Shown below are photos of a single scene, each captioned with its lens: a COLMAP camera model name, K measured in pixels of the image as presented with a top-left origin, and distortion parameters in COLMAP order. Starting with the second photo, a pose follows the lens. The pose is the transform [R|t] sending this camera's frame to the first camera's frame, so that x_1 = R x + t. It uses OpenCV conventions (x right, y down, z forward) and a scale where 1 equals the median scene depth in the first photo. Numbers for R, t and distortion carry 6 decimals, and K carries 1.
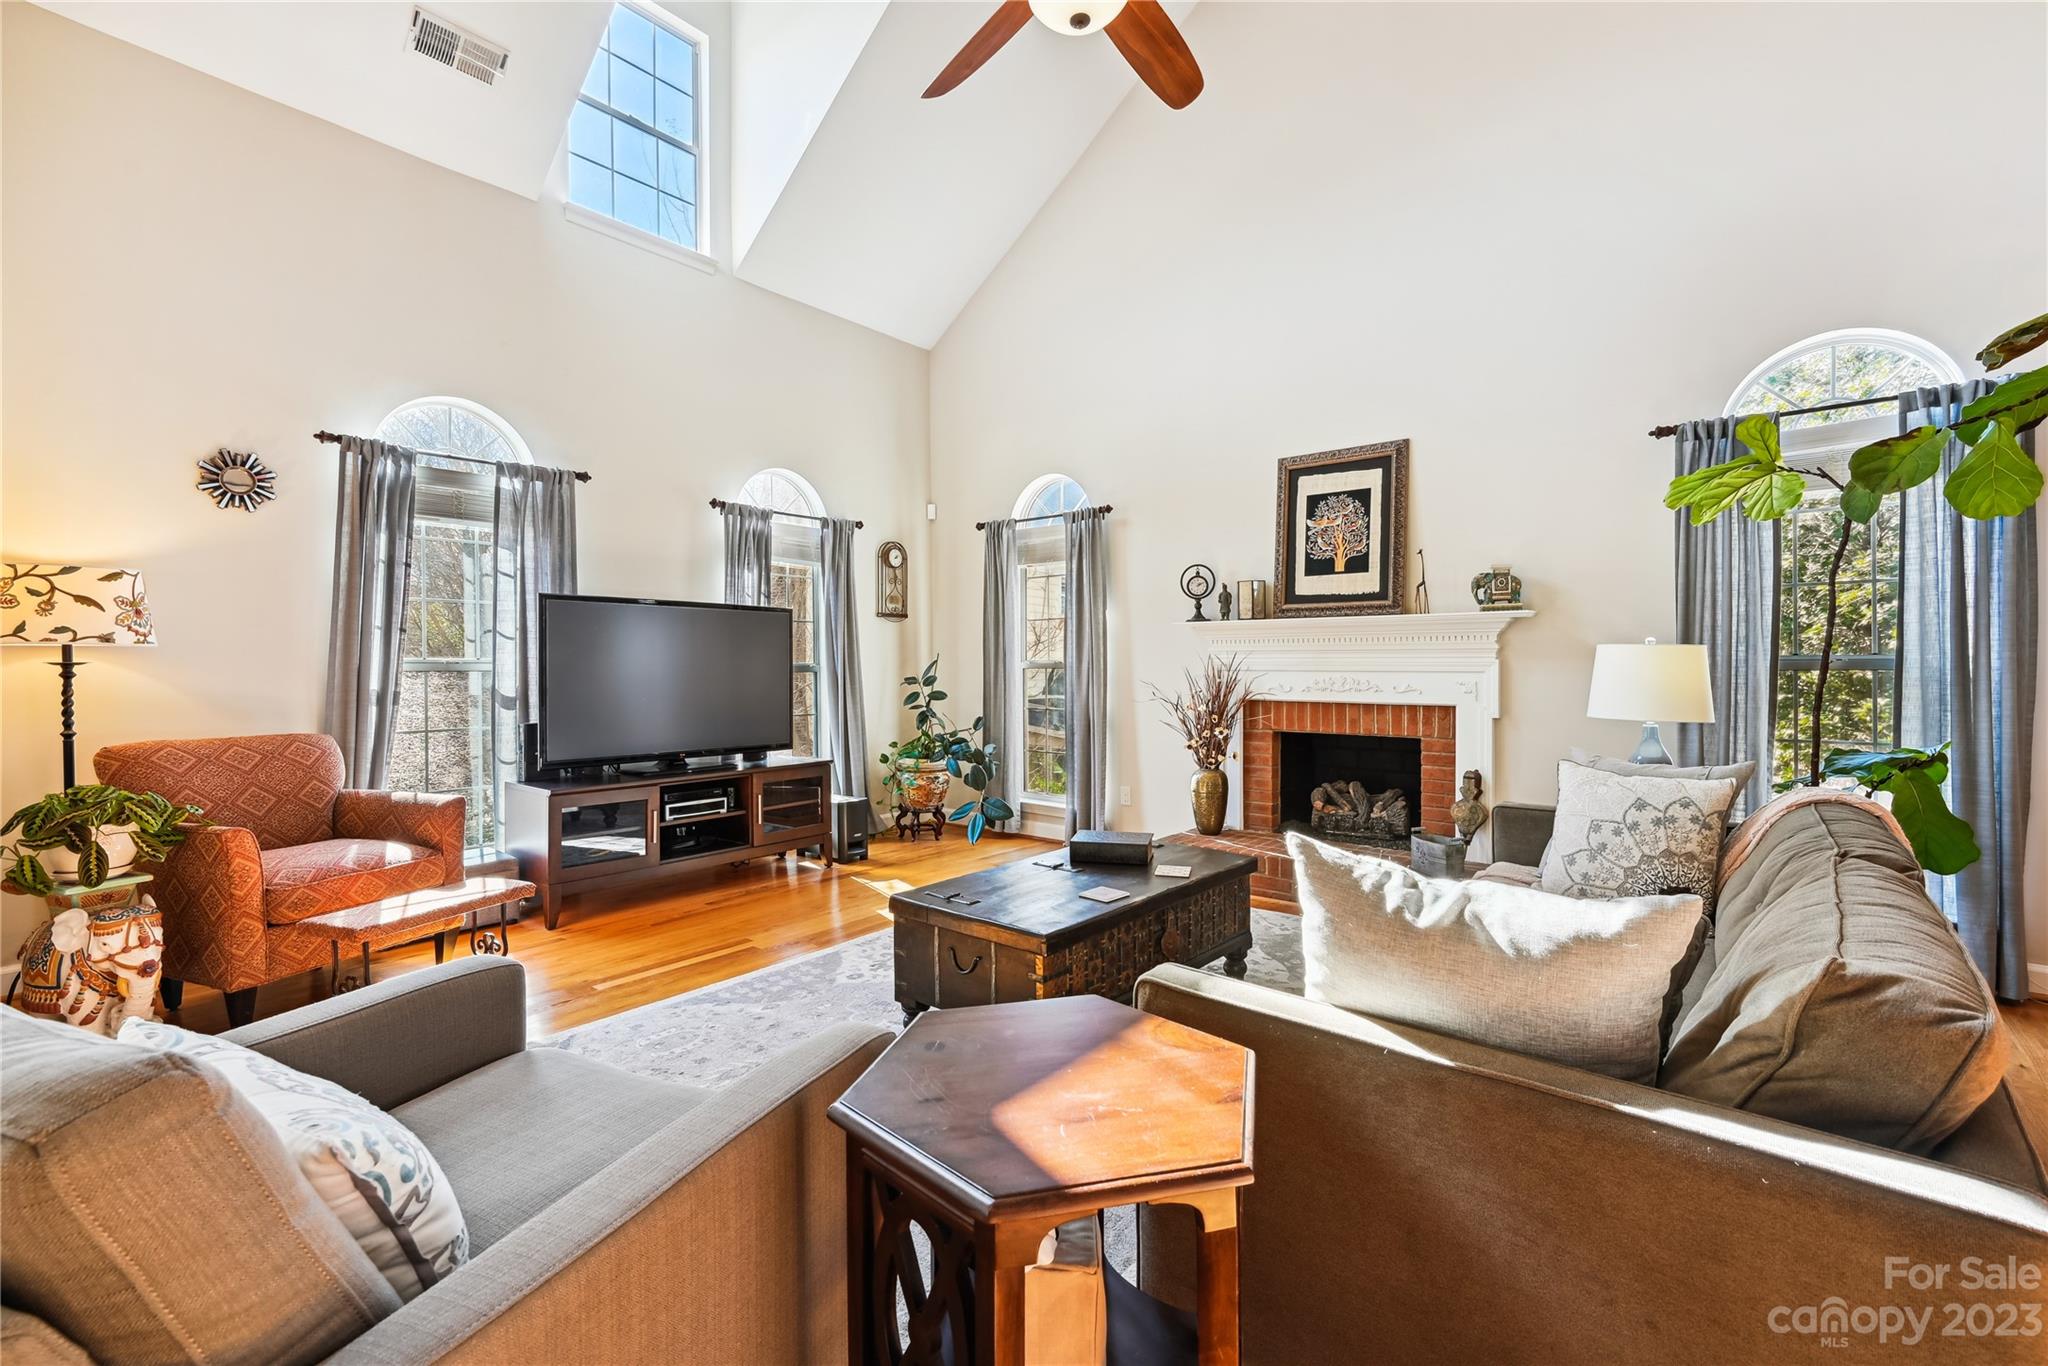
lens RADIAL K [[878.4, 0, 1036.2], [0, 878.4, 662.5], [0, 0, 1]] dist [0.003246, -0.000401]
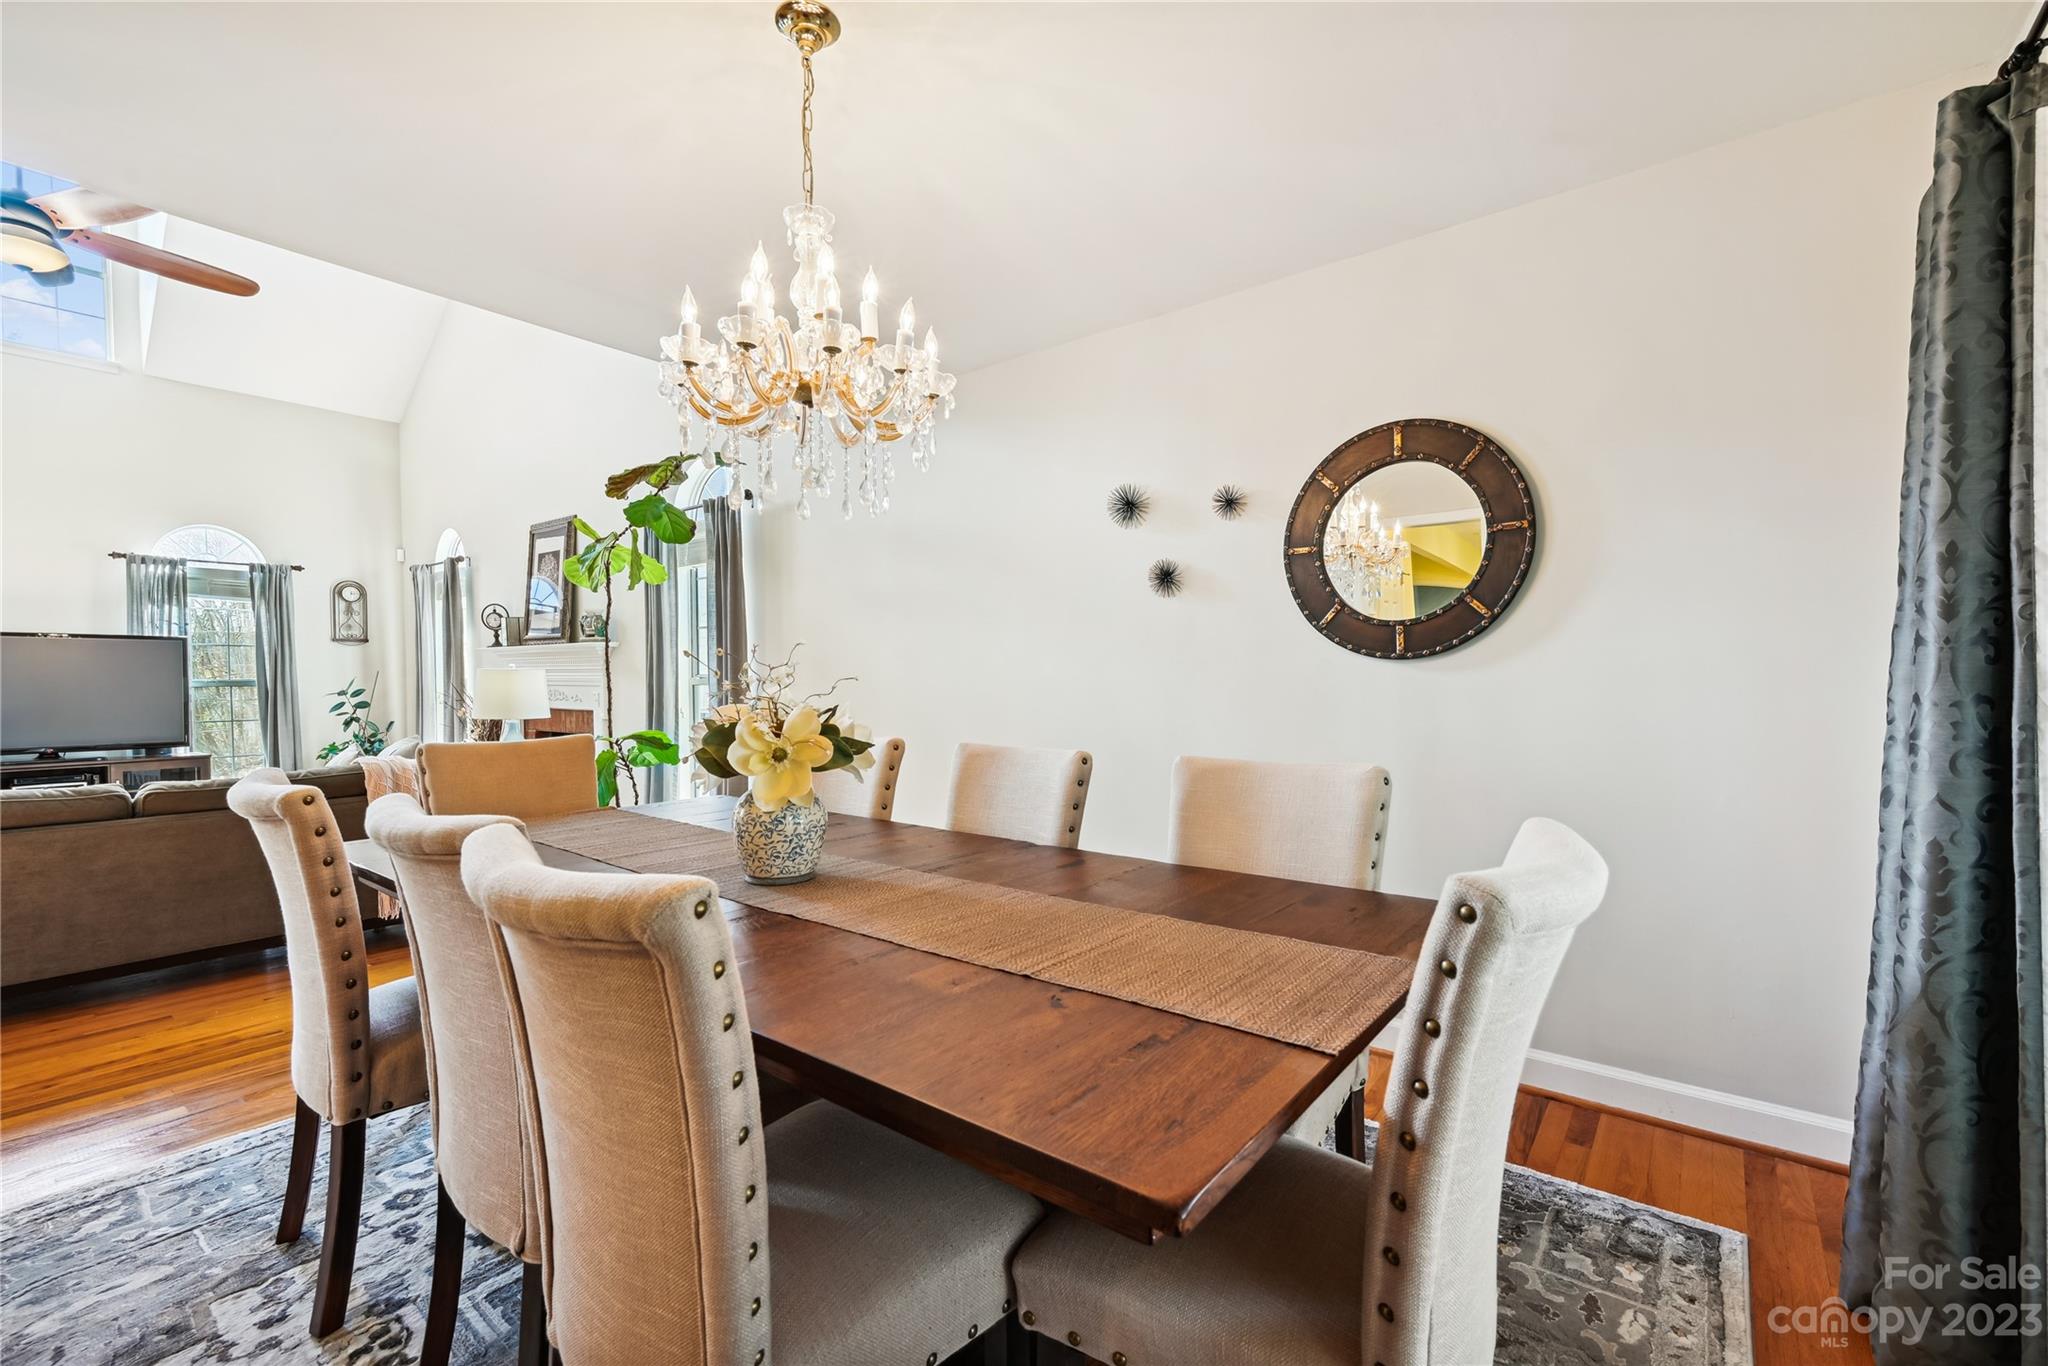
lens RADIAL K [[878.4, 0, 1039.7], [0, 878.4, 692.4], [0, 0, 1]] dist [0.003246, -0.000401]
pose [[0.999483, -0.001324, 0.032129, 0.923260], [0.000724, 0.999825, 0.018678, -0.003275], [-0.032149, -0.018645, 0.999309, -0.325759]]
